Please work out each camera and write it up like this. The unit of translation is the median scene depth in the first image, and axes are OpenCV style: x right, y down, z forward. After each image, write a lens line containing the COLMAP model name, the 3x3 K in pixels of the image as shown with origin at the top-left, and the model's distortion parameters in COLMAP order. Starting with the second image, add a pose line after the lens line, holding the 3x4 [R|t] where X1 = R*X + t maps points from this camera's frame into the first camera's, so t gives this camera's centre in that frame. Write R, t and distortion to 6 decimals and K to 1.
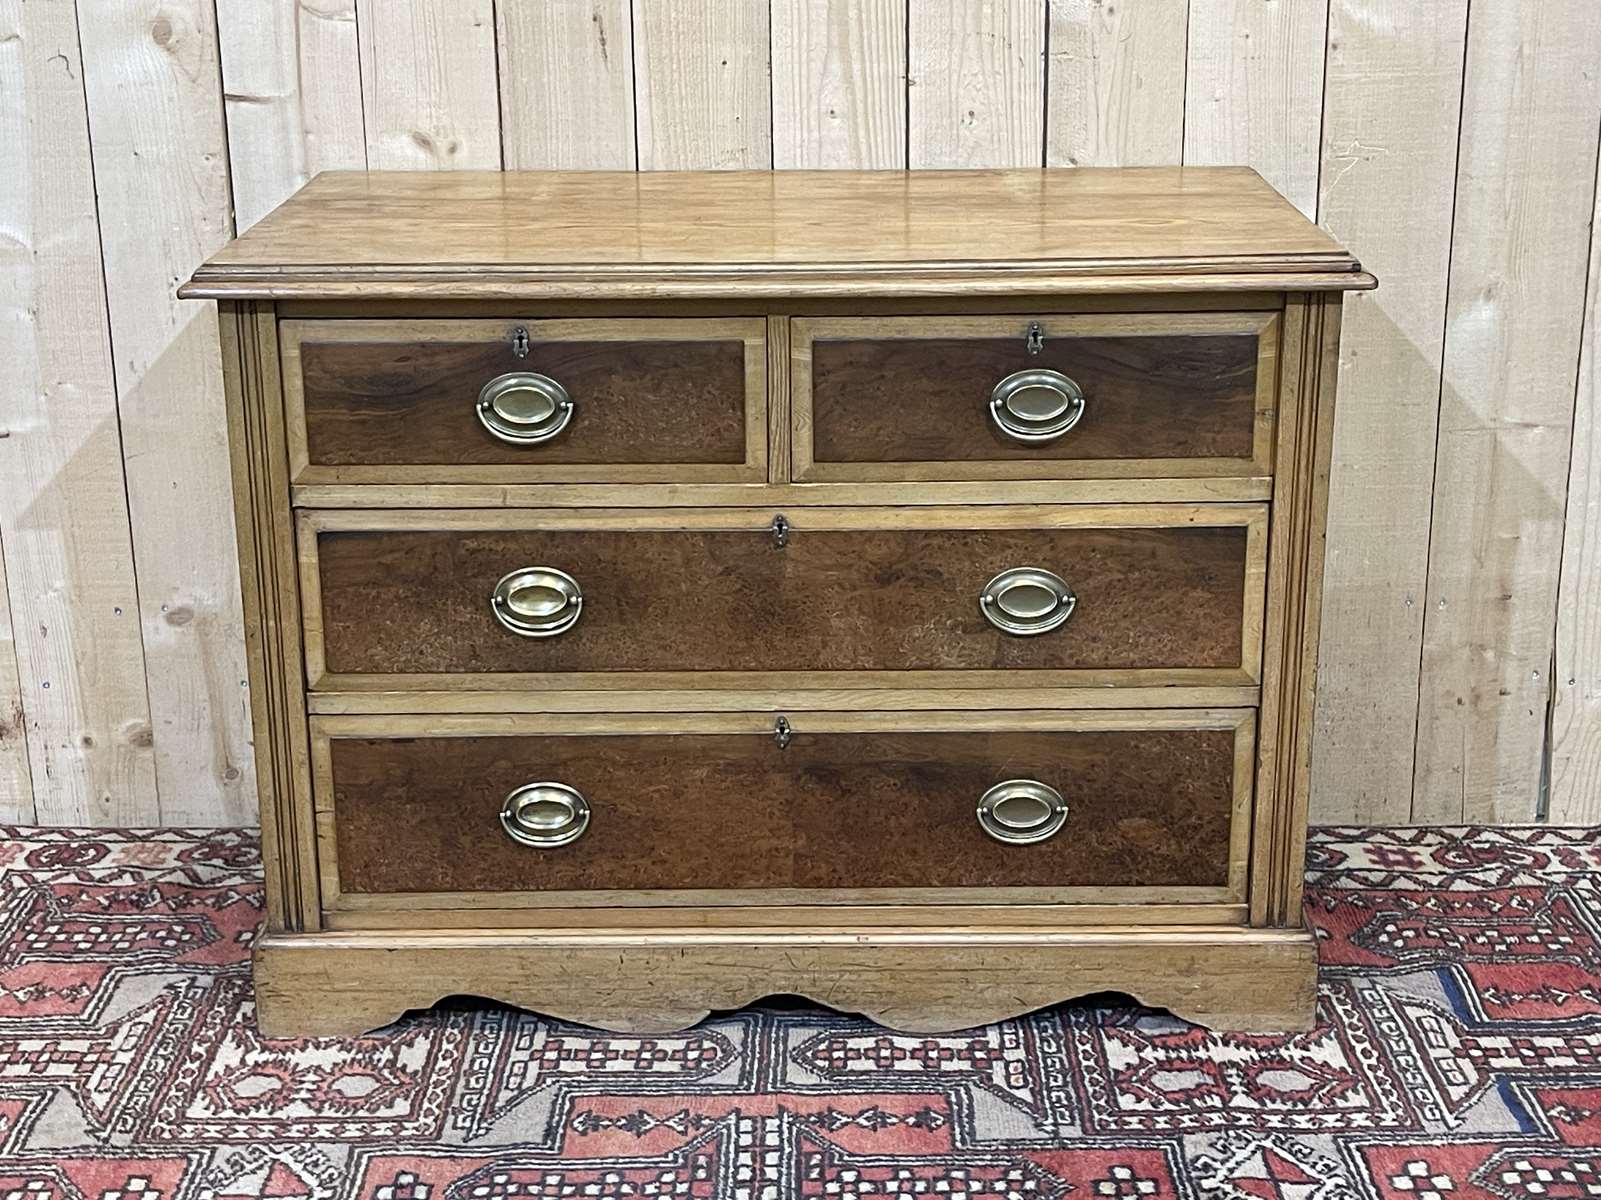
lens RADIAL K [[2465.5, 0, 784.4], [0, 2465.5, 595.2], [0, 0, 1]] dist [0.071276, 0.000000]
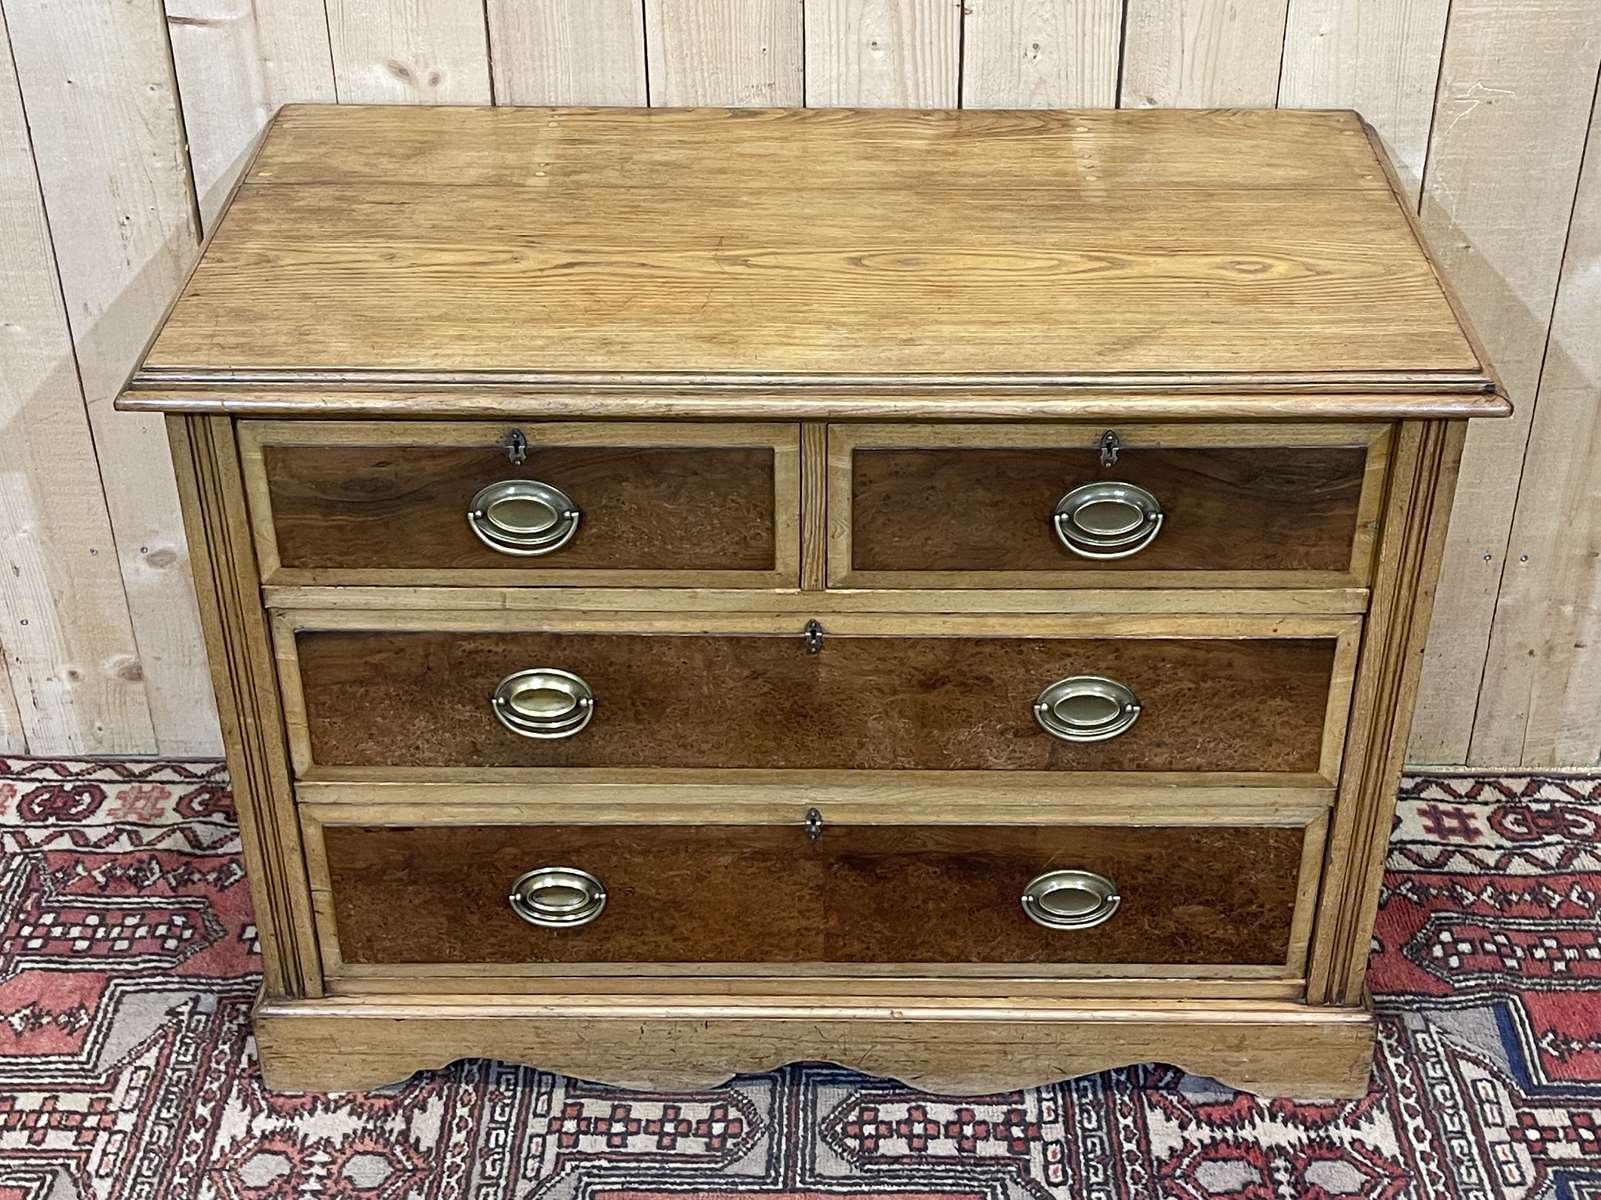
lens RADIAL K [[2311.5, 0, 805.2], [0, 2311.5, 622.1], [0, 0, 1]] dist [0.049029, 0.000000]
pose [[0.999976, 0.005473, 0.004211, -0.007938], [-0.006419, 0.961537, 0.274599, -0.251057], [-0.002546, -0.274620, 0.961550, 0.189303]]
